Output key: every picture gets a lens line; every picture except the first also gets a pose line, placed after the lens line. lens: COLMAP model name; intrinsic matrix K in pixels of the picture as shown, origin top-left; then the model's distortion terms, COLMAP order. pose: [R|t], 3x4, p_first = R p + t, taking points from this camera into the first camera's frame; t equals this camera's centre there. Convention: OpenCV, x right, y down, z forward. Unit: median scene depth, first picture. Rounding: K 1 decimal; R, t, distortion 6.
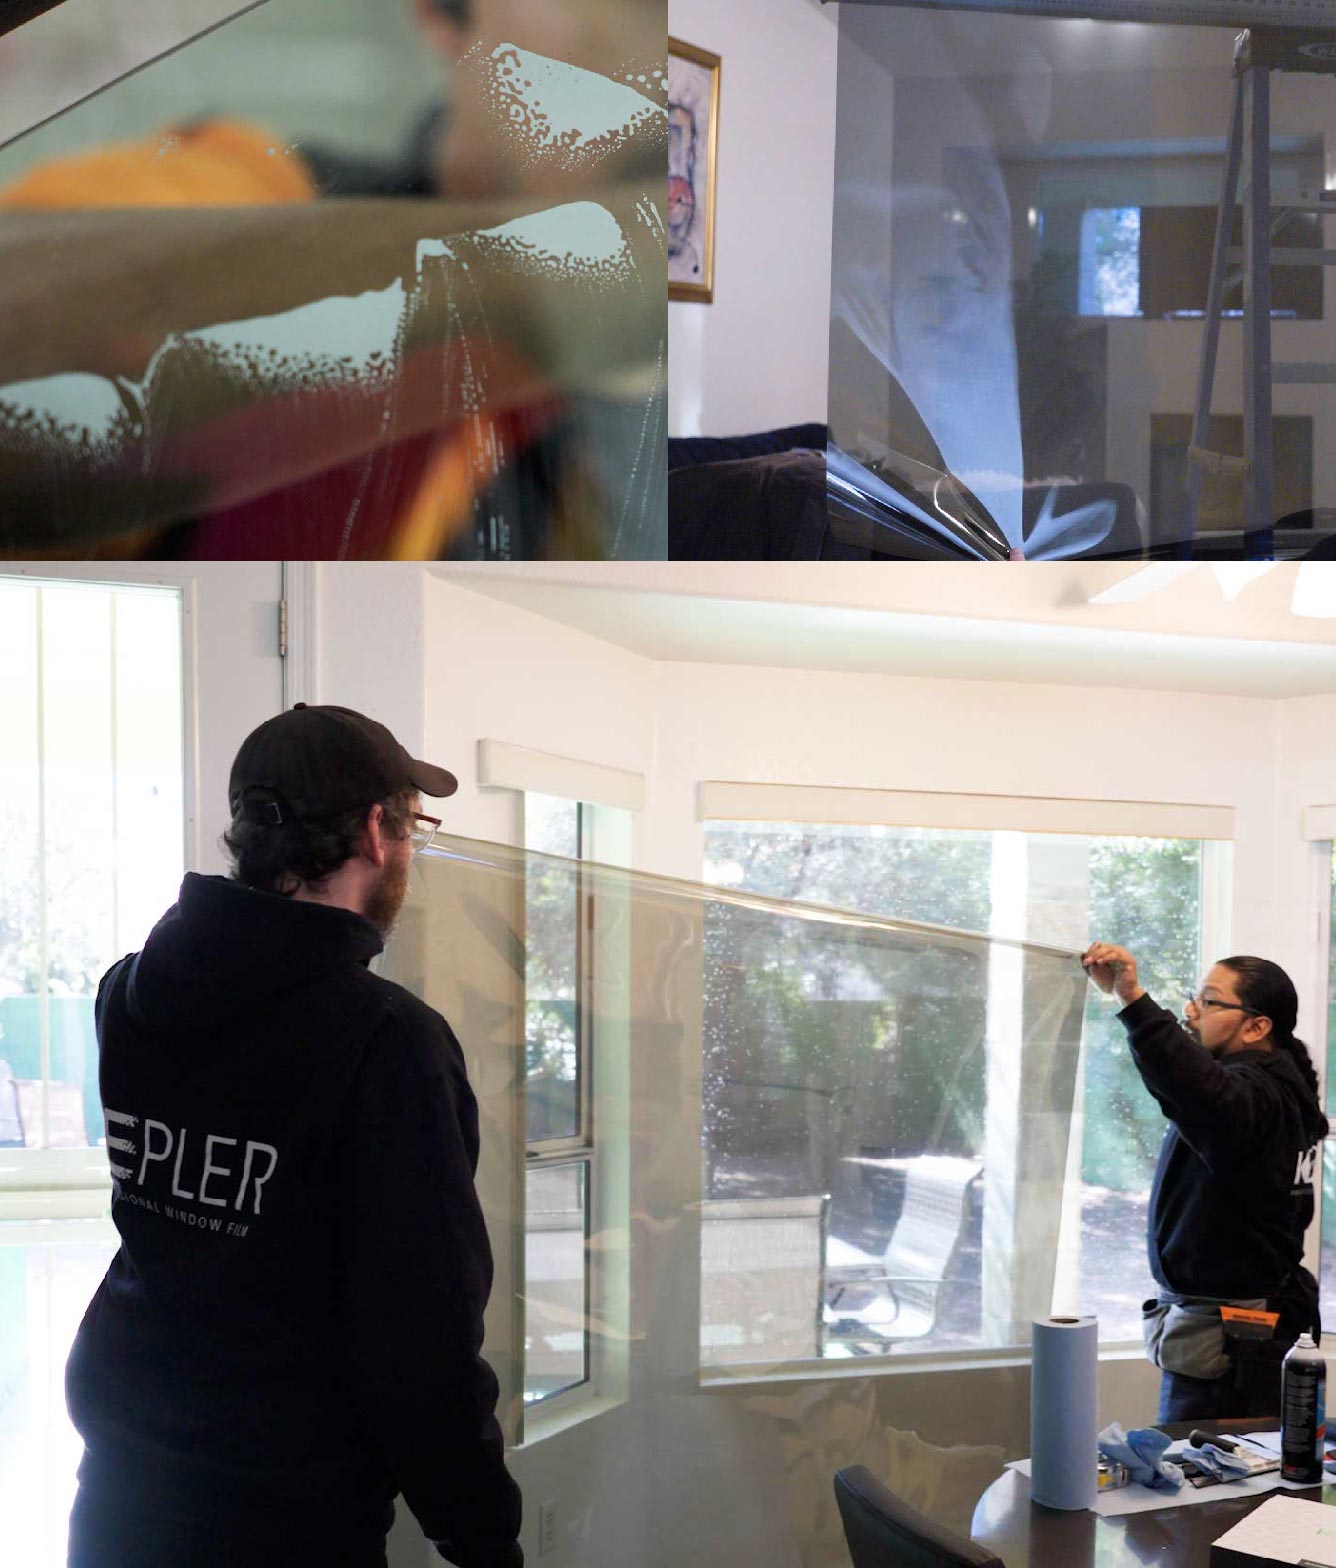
lens RADIAL K [[10504.9, 0, 665.4], [0, 10504.9, 783.7], [0, 0, 1]] dist [-0.273875, 0.000000]
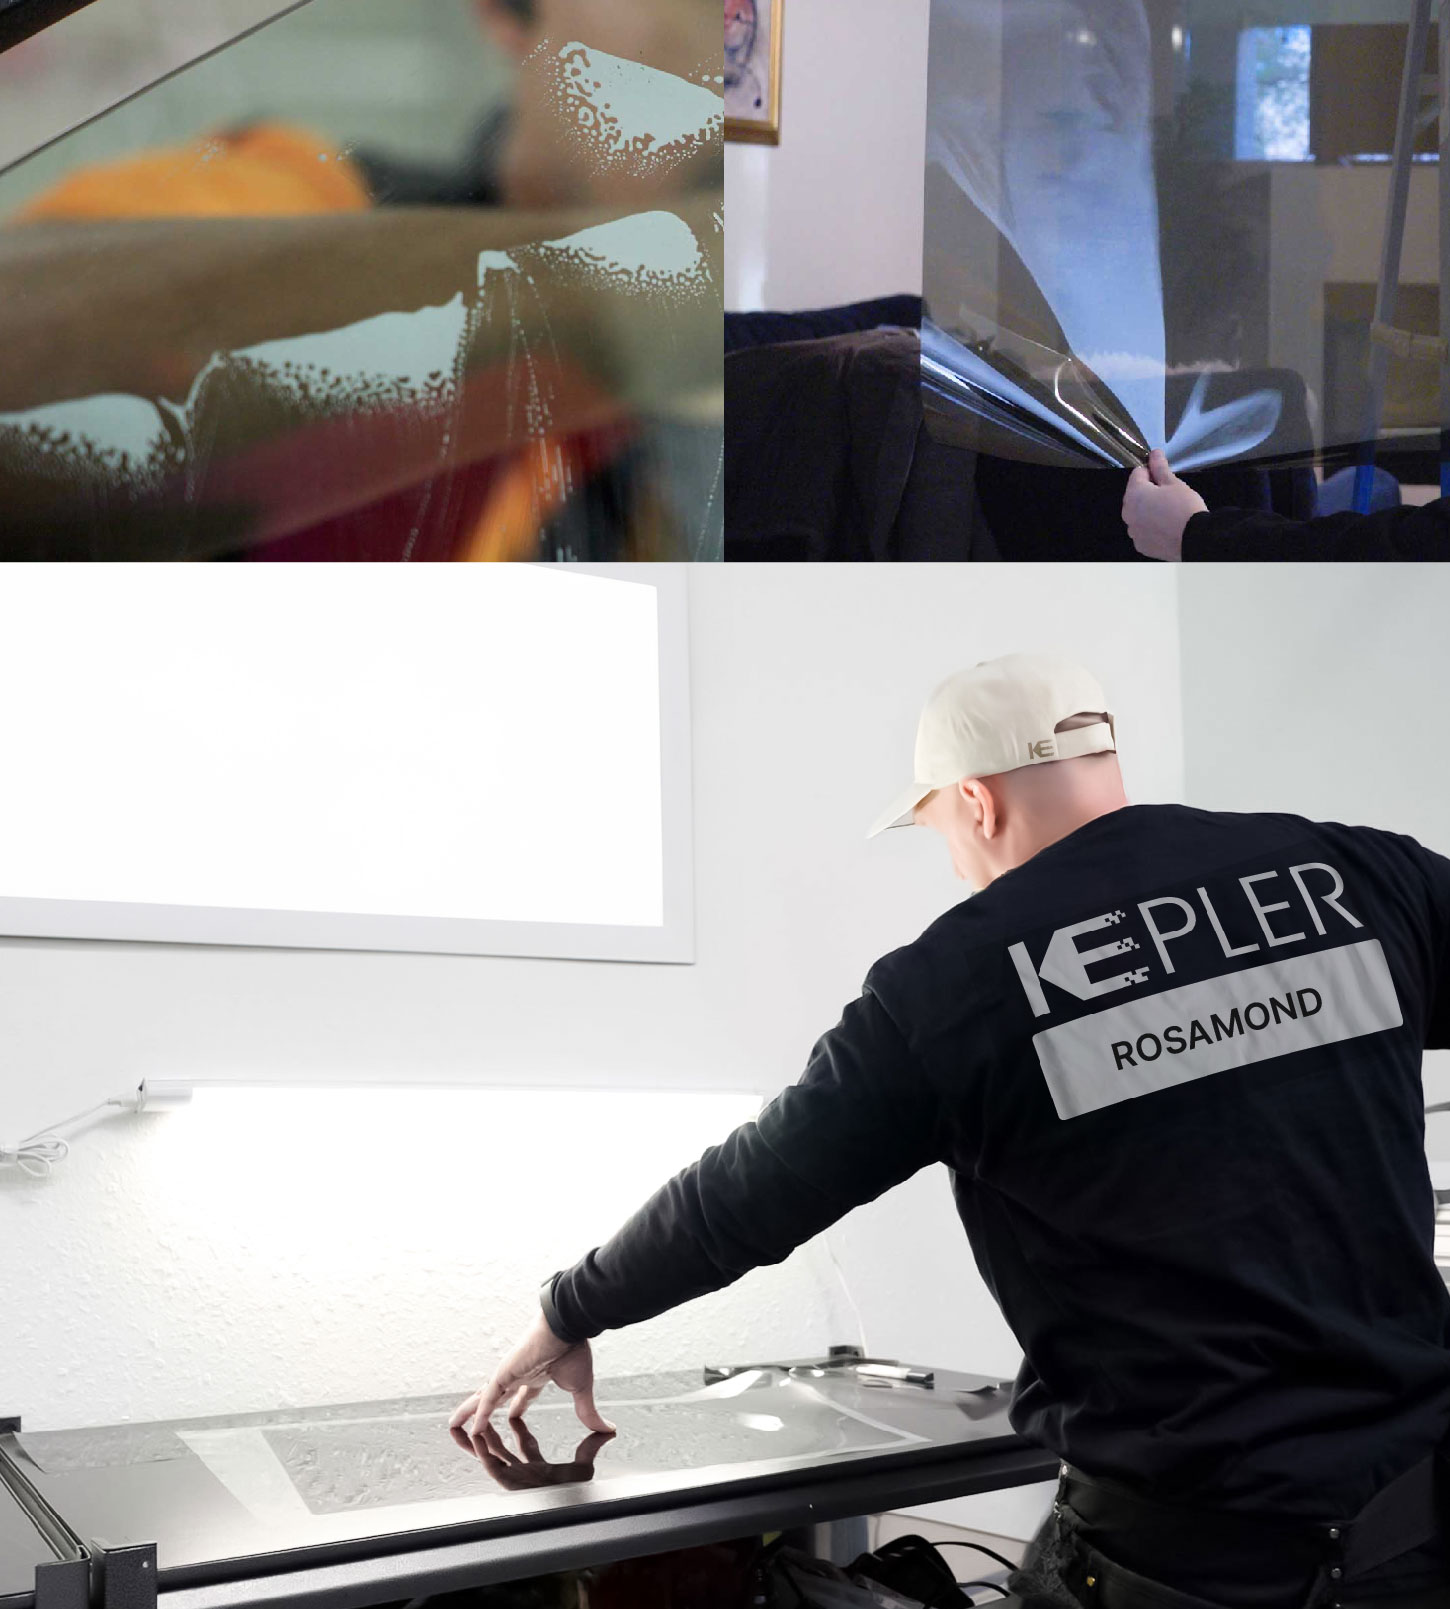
lens RADIAL K [[11216.6, 0, 725.0], [0, 11216.6, 806.3], [0, 0, 1]] dist [-0.229372, 0.000000]
pose [[0.999998, -0.000027, -0.001735, 0.001839], [0.000023, 0.999997, -0.002374, 0.006879], [0.001735, 0.002374, 0.999996, 0.142365]]
